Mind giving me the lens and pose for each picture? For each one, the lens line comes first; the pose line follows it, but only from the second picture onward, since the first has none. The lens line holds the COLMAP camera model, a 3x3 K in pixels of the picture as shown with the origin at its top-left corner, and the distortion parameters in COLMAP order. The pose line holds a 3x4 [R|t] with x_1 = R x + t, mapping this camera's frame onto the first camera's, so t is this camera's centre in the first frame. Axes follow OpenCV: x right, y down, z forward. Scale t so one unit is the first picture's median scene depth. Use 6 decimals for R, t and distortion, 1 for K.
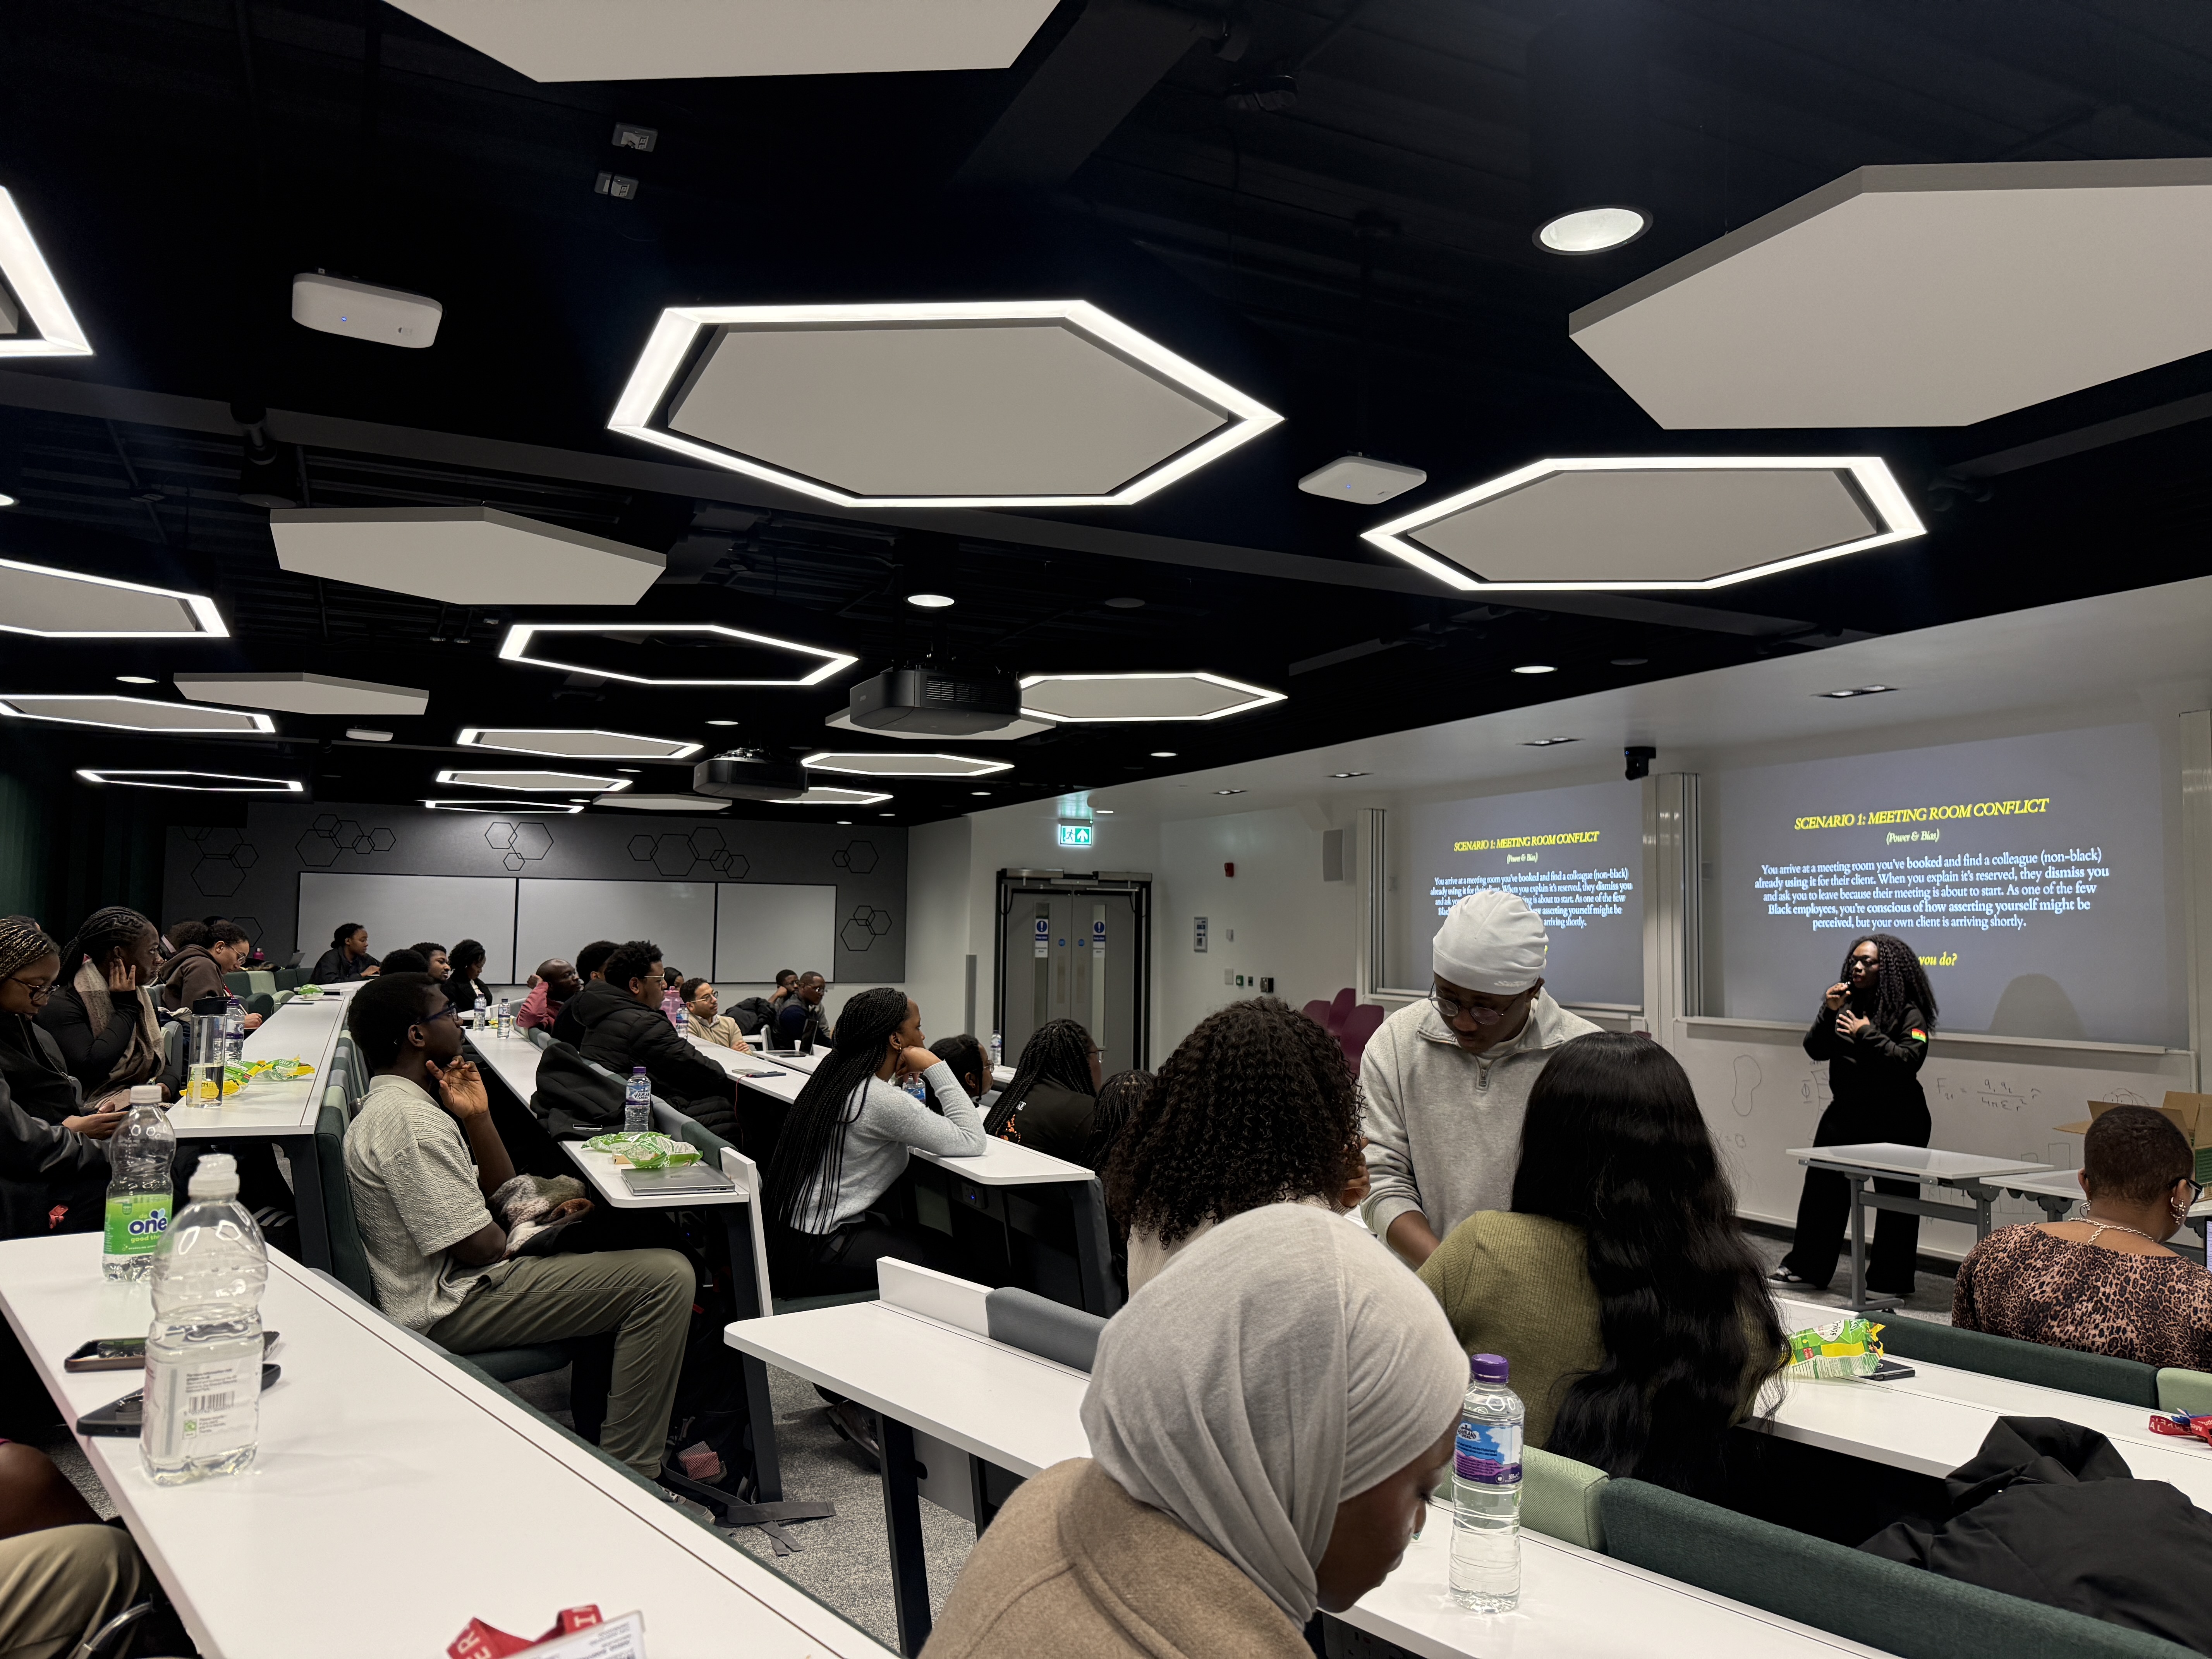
lens RADIAL K [[1558.9, 0, 1106.0], [0, 1558.9, 829.5], [0, 0, 1]] dist [0.087977, -0.163198]
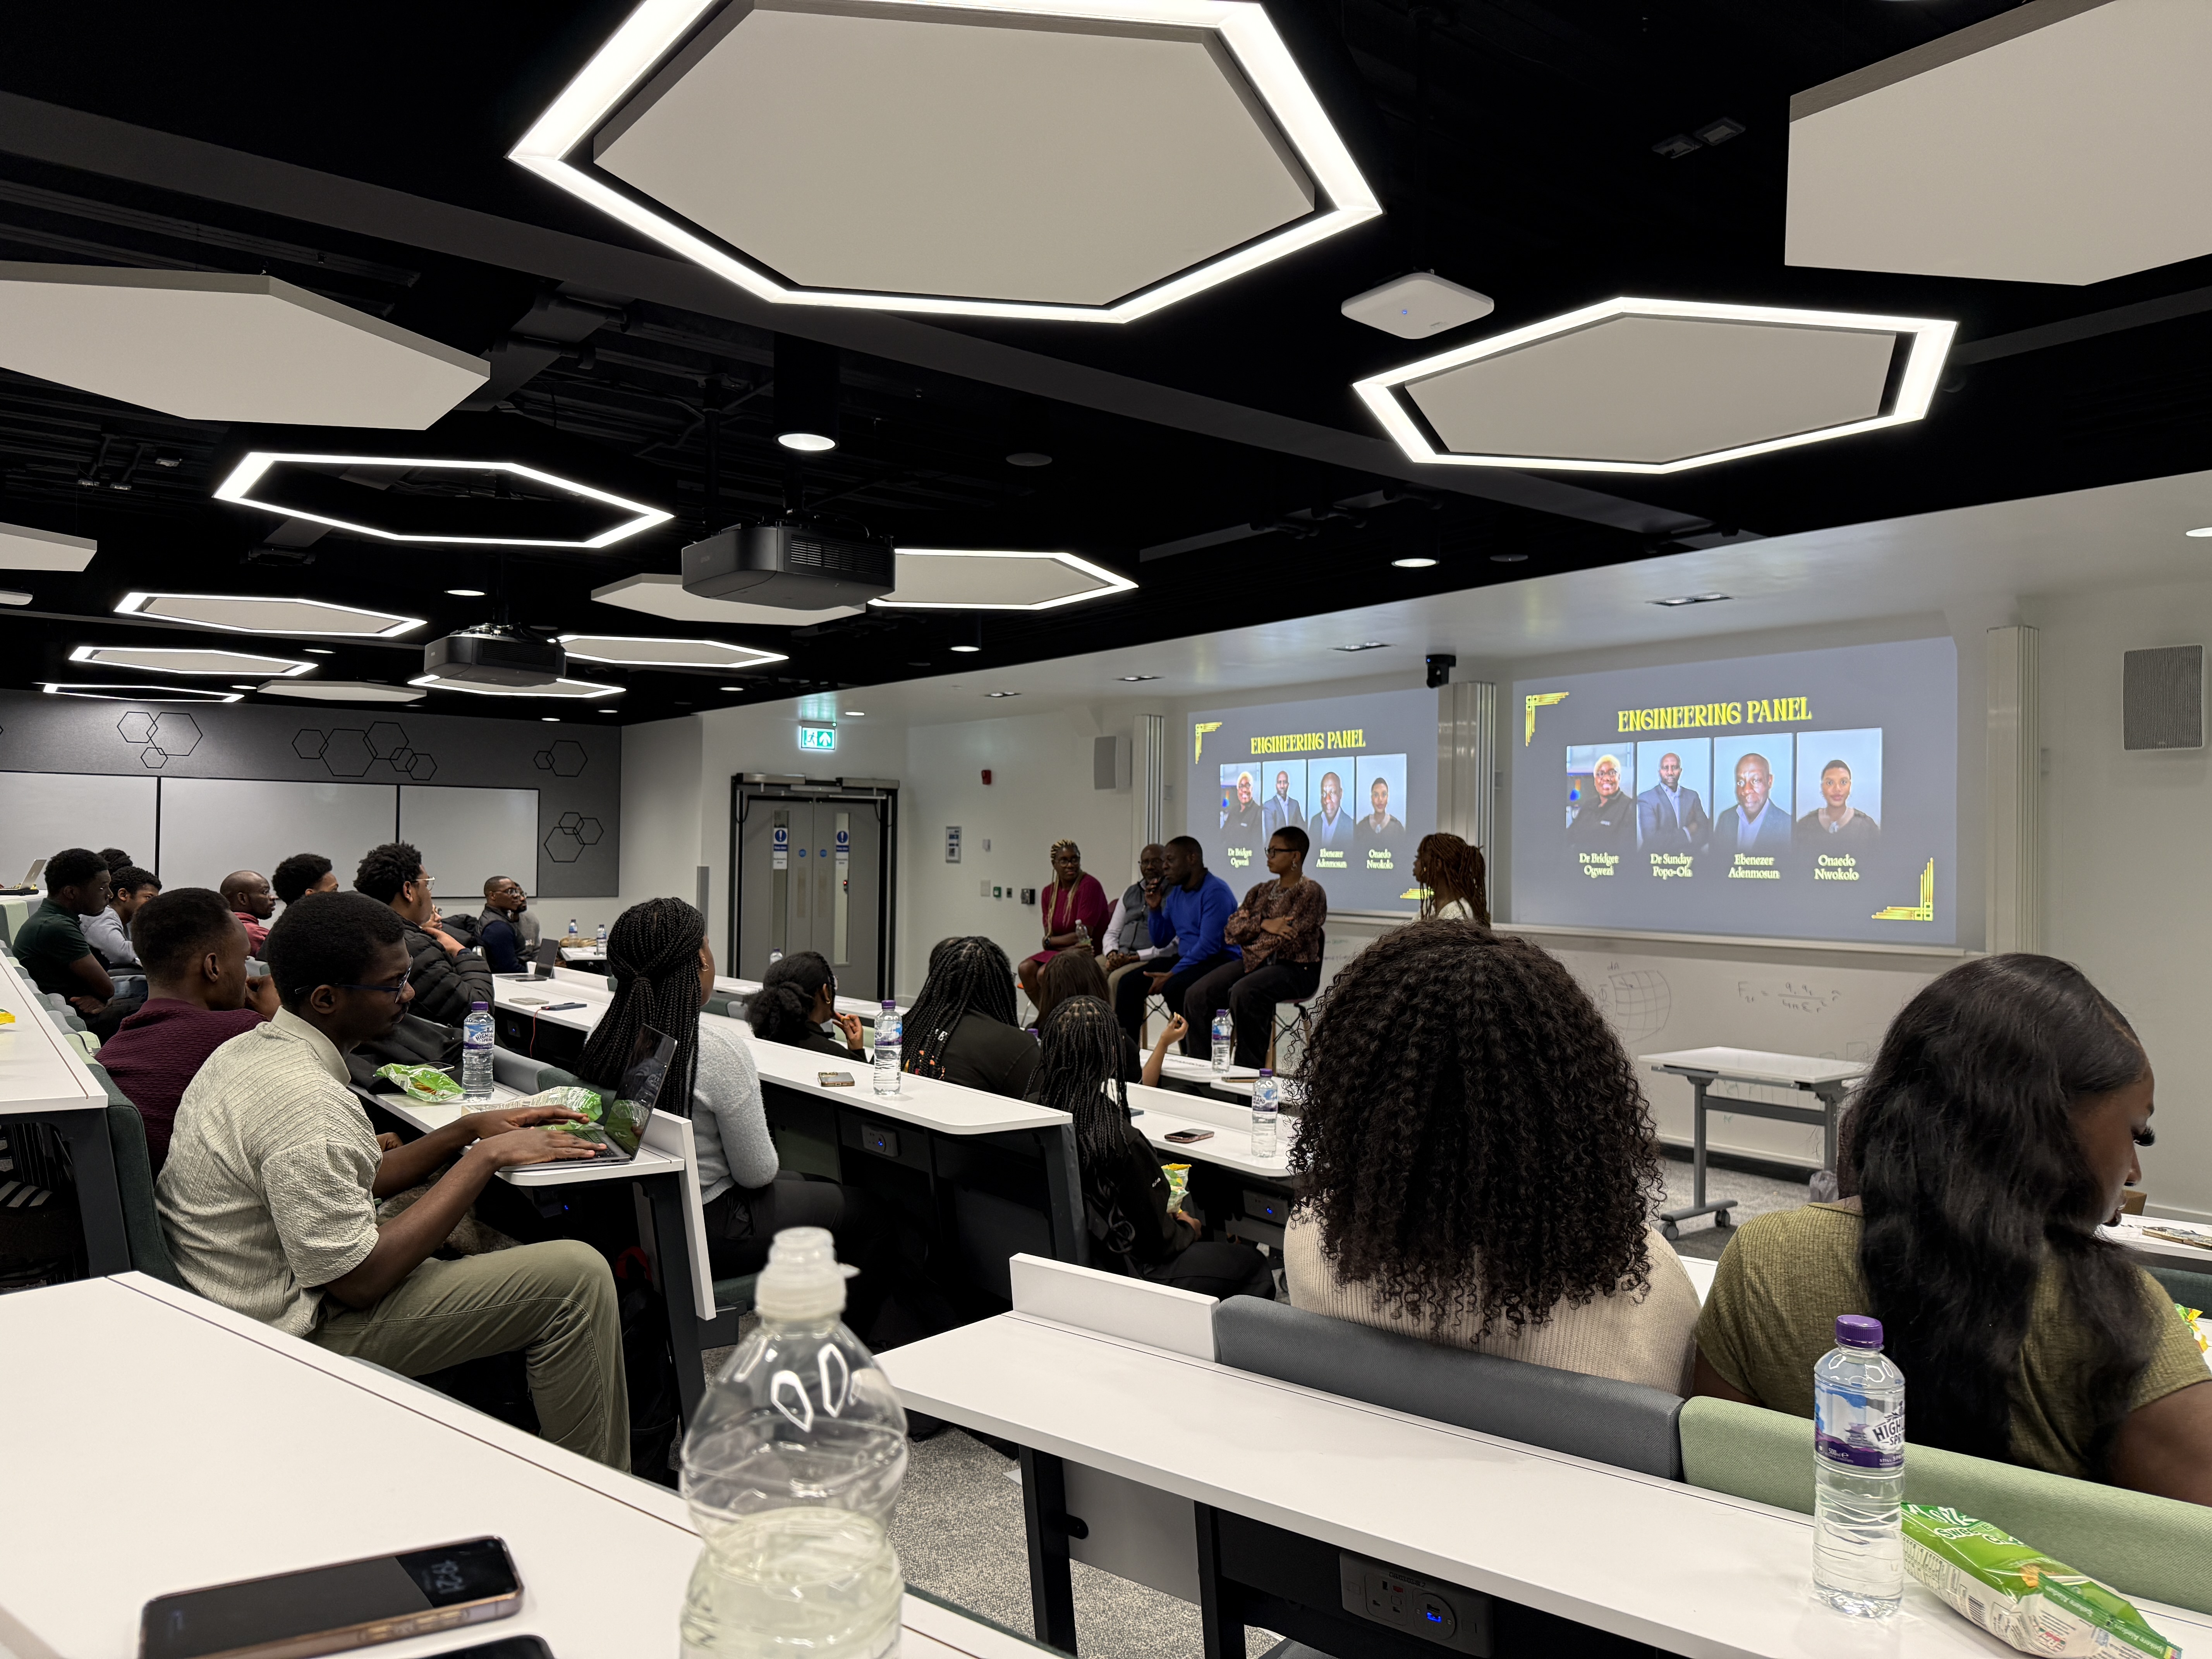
lens RADIAL K [[1558.9, 0, 1106.0], [0, 1558.9, 829.5], [0, 0, 1]] dist [0.087977, -0.163198]
pose [[0.977801, 0.003735, 0.209500, -0.073539], [-0.015477, 0.998397, 0.054435, 0.007068], [-0.208961, -0.056469, 0.976292, 0.073883]]
